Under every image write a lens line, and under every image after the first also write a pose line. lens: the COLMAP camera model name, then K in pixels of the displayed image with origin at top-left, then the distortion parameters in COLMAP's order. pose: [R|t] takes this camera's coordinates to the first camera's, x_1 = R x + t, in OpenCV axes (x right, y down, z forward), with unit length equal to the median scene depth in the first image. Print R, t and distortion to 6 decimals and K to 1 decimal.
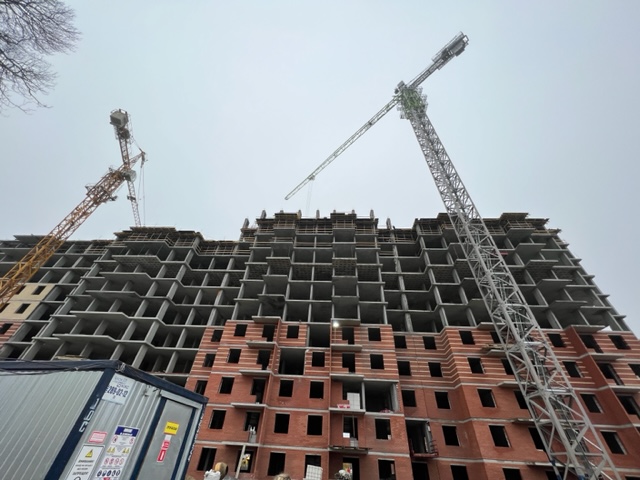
lens RADIAL K [[255.4, 0, 319.7], [0, 255.4, 237.7], [0, 0, 1]] dist [-0.001175, 0.000972]
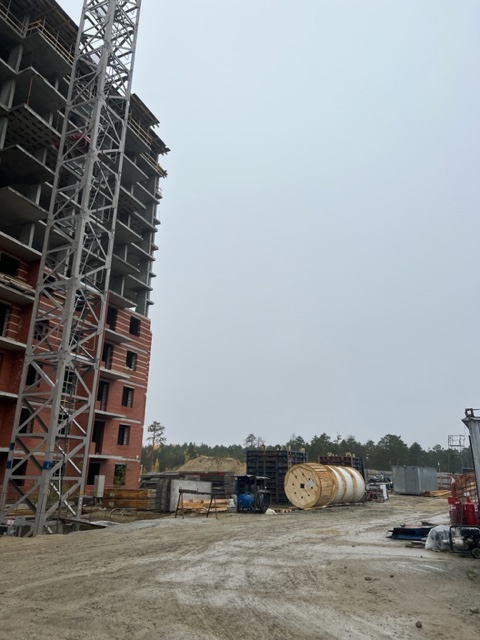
lens RADIAL K [[476.3, 0, 237.8], [0, 476.3, 325.0], [0, 0, 1]] dist [0.079459, -0.088677]
pose [[0.378524, 0.241854, 0.893435, 0.001772], [-0.625421, 0.778398, 0.054260, 0.126964], [-0.682325, -0.579312, 0.445903, 0.141197]]
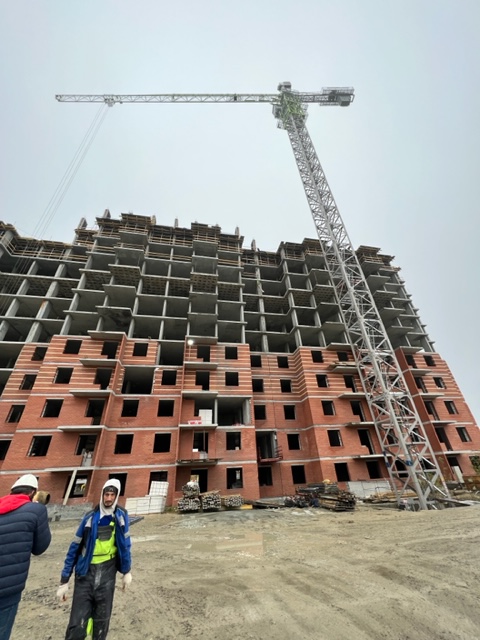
lens RADIAL K [[255.4, 0, 242.7], [0, 255.4, 317.7], [0, 0, 1]] dist [-0.001175, 0.000972]
pose [[0.964324, 0.047885, 0.260359, 0.000069], [-0.092372, 0.982554, 0.161416, 0.091409], [-0.248087, -0.179707, 0.951923, 0.103436]]
